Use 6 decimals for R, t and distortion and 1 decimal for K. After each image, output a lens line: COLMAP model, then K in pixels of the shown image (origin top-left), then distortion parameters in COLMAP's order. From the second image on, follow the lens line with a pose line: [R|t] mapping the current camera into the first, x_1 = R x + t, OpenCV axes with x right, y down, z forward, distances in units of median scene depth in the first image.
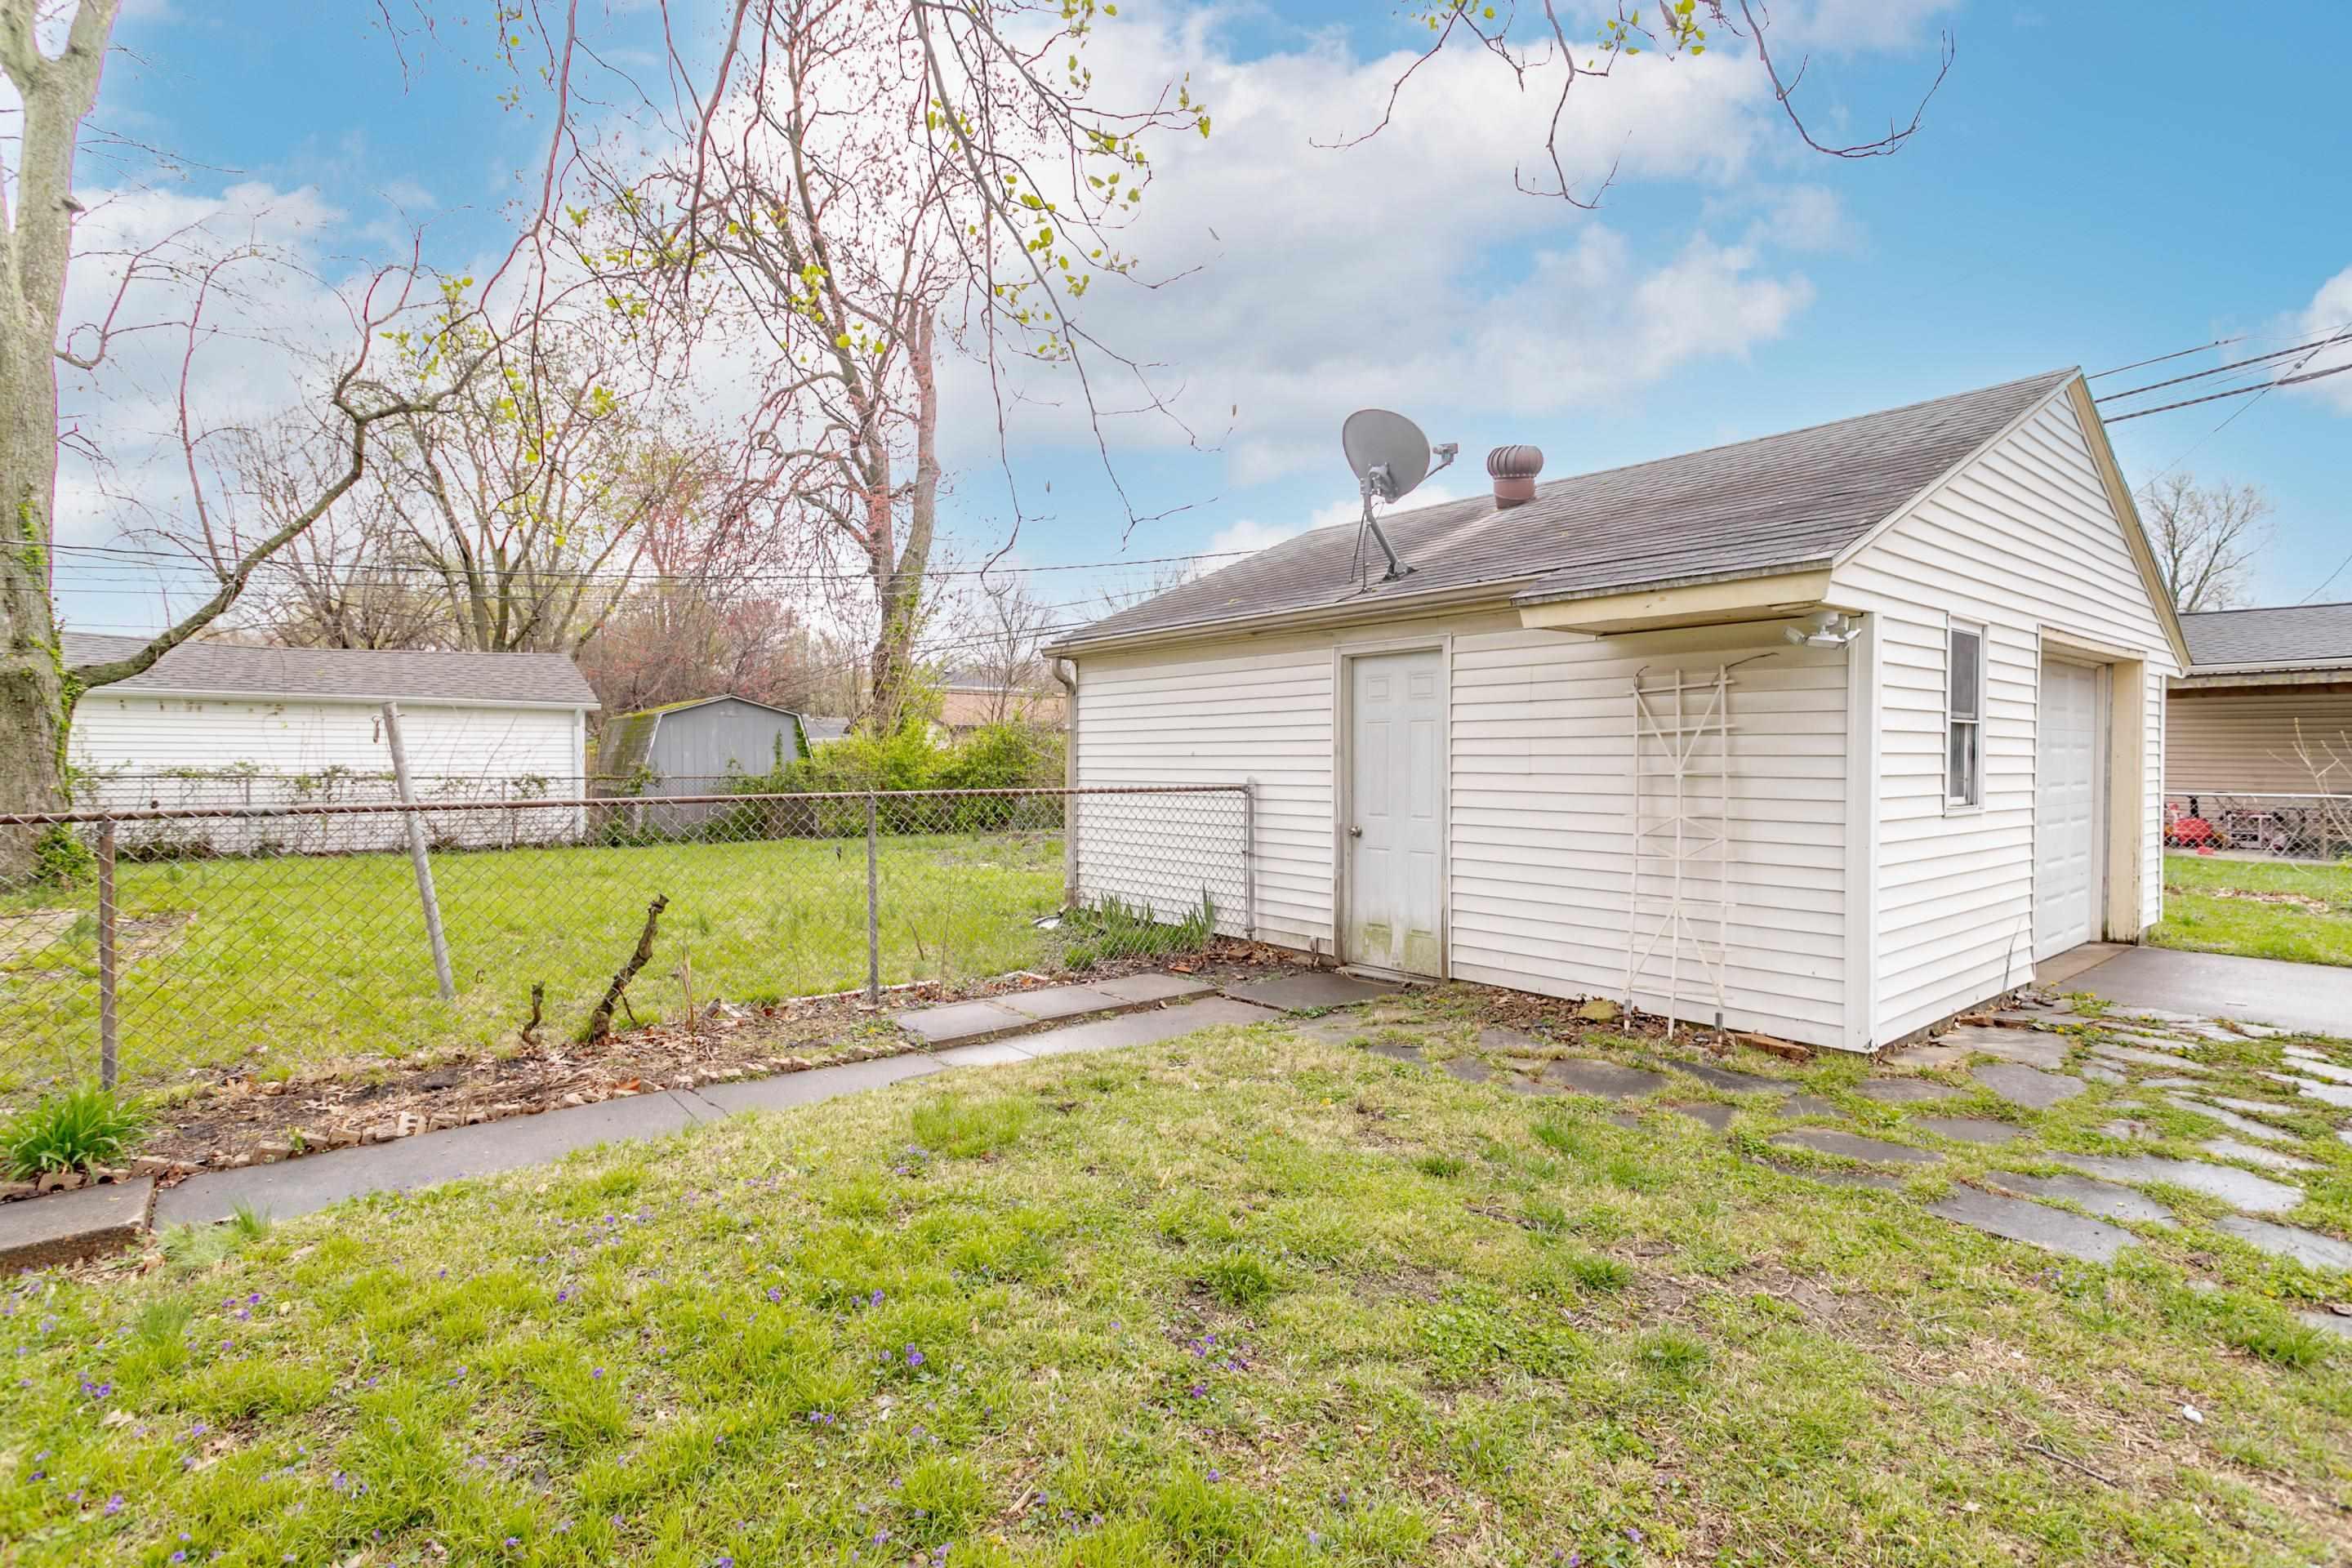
lens RADIAL K [[1120.2, 0, 1122.9], [0, 1120.2, 765.3], [0, 0, 1]] dist [0.001575, 0.000229]
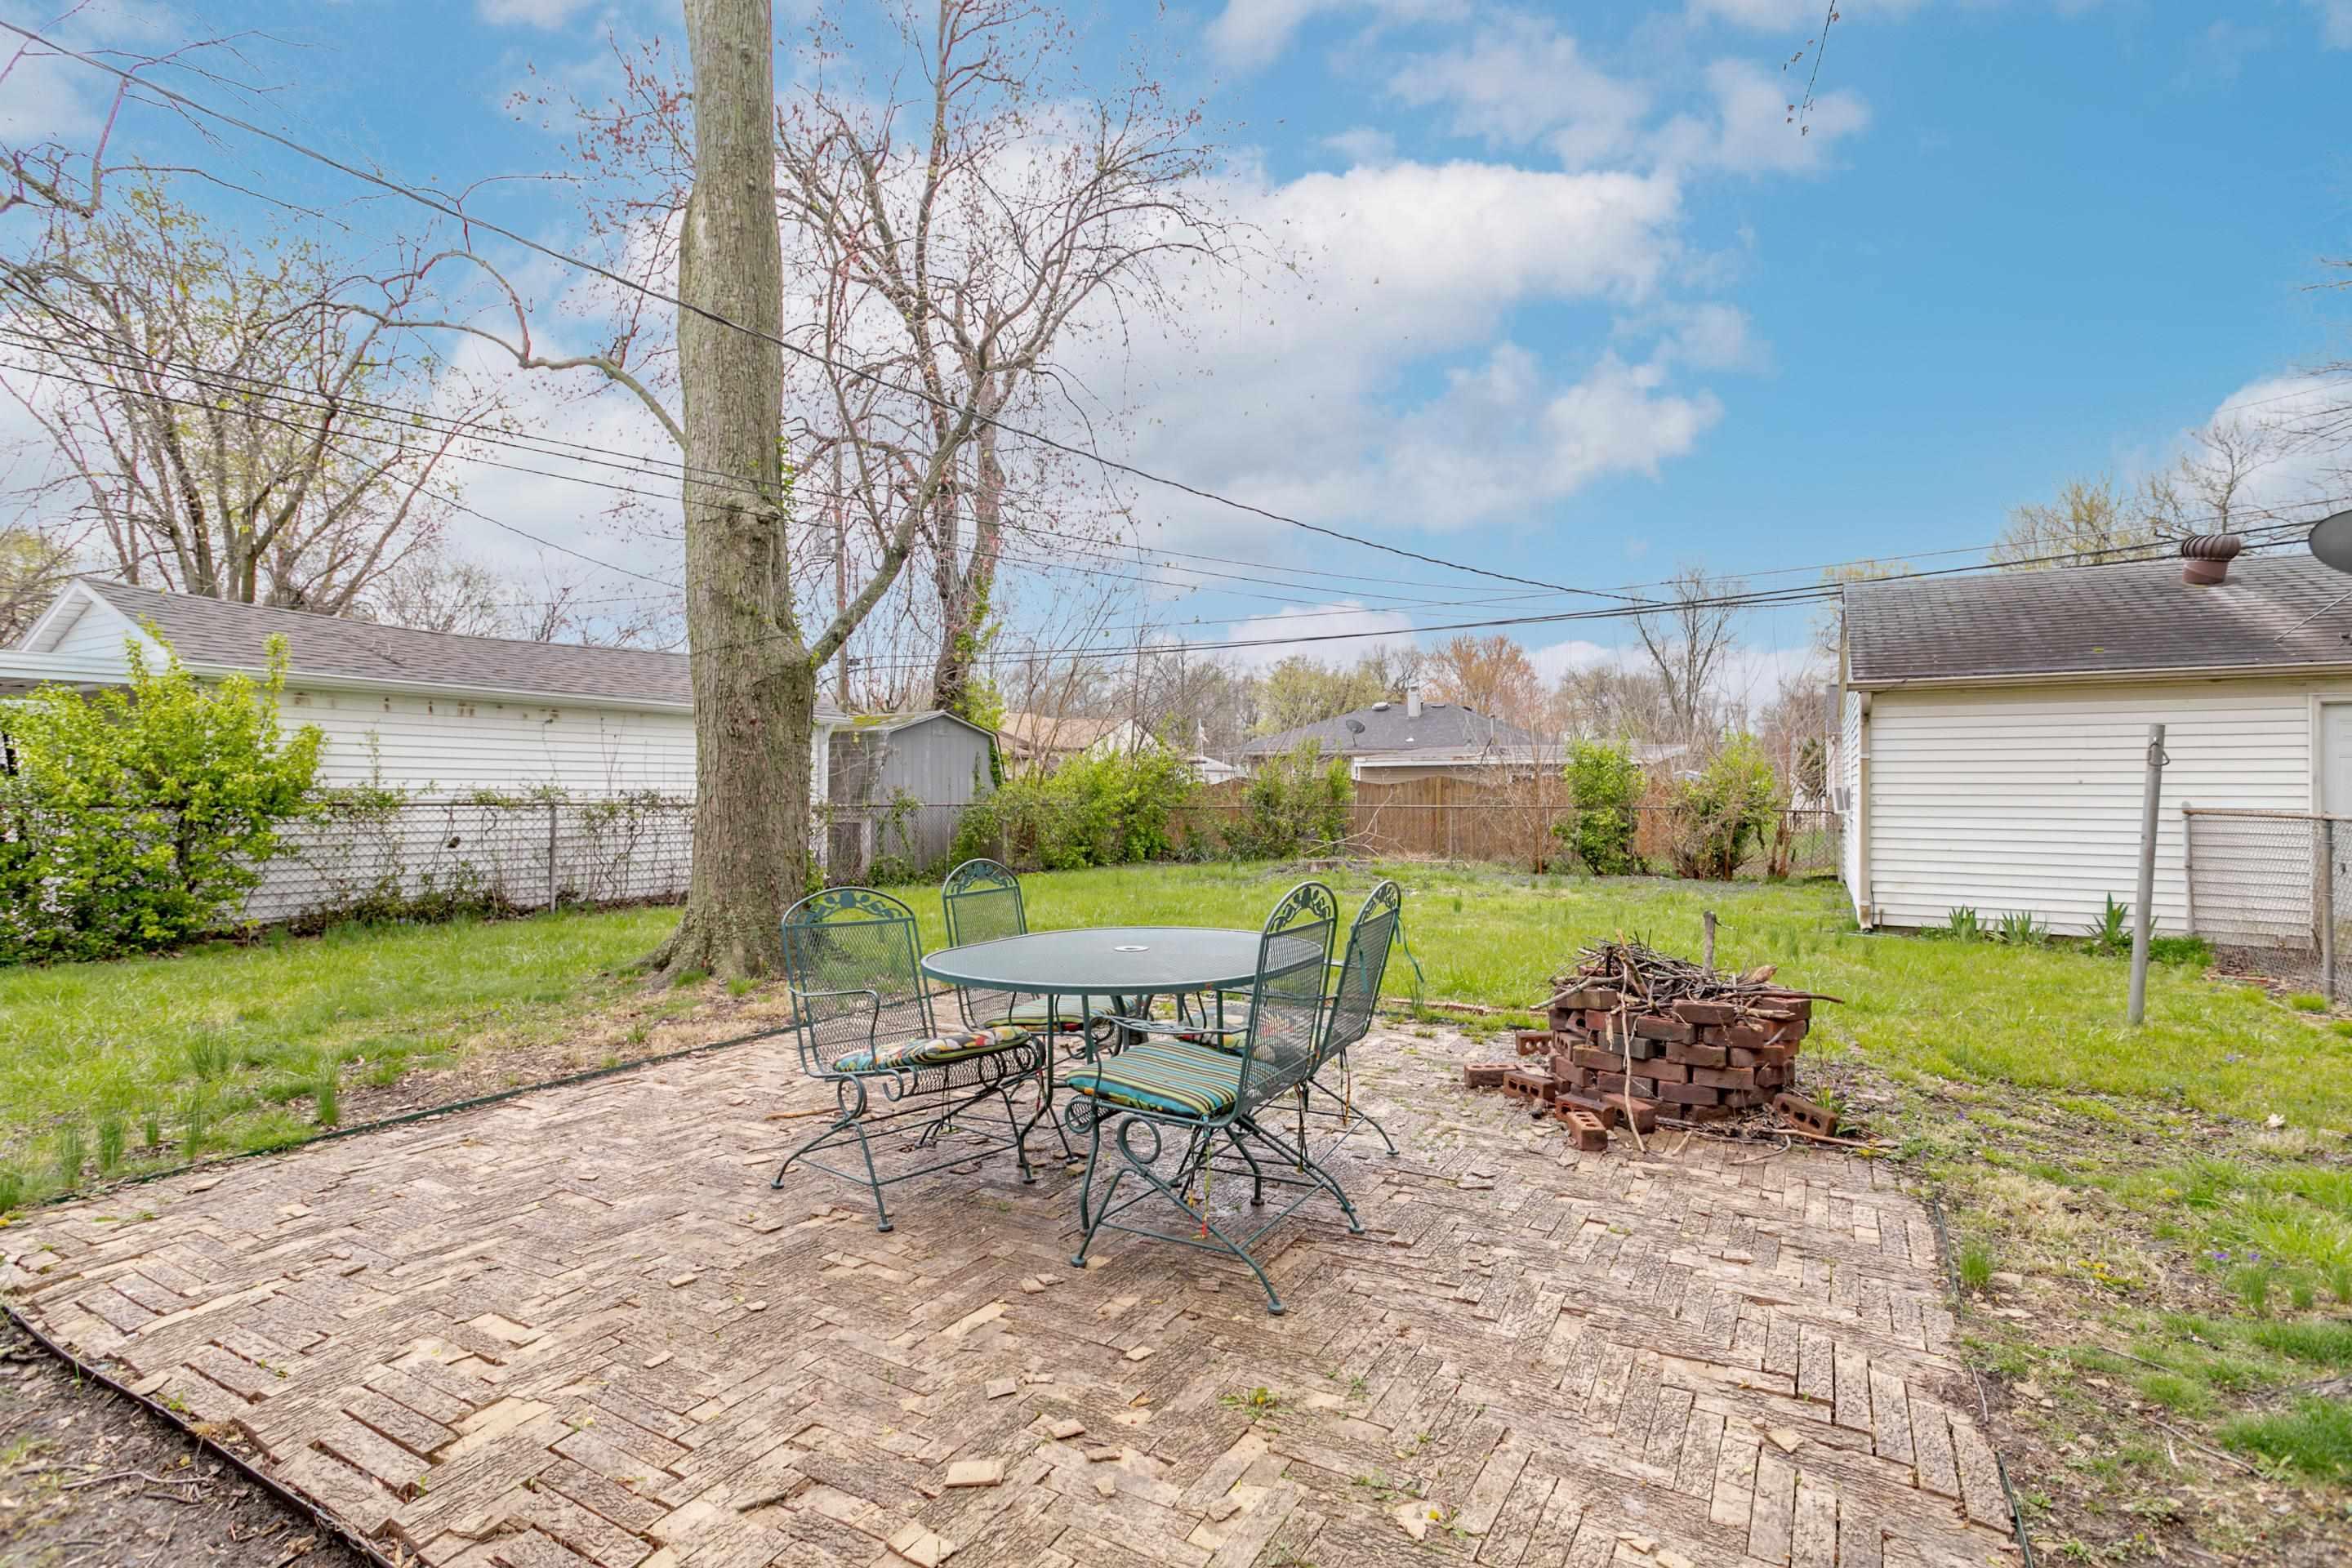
lens RADIAL K [[1122.7, 0, 1171.6], [0, 1122.7, 767.6], [0, 0, 1]] dist [-0.000642, 0.000317]
pose [[0.925906, 0.008571, 0.377656, -1.362144], [-0.000771, 0.999783, -0.020799, -0.000513], [-0.377753, 0.018967, 0.925712, 0.329384]]
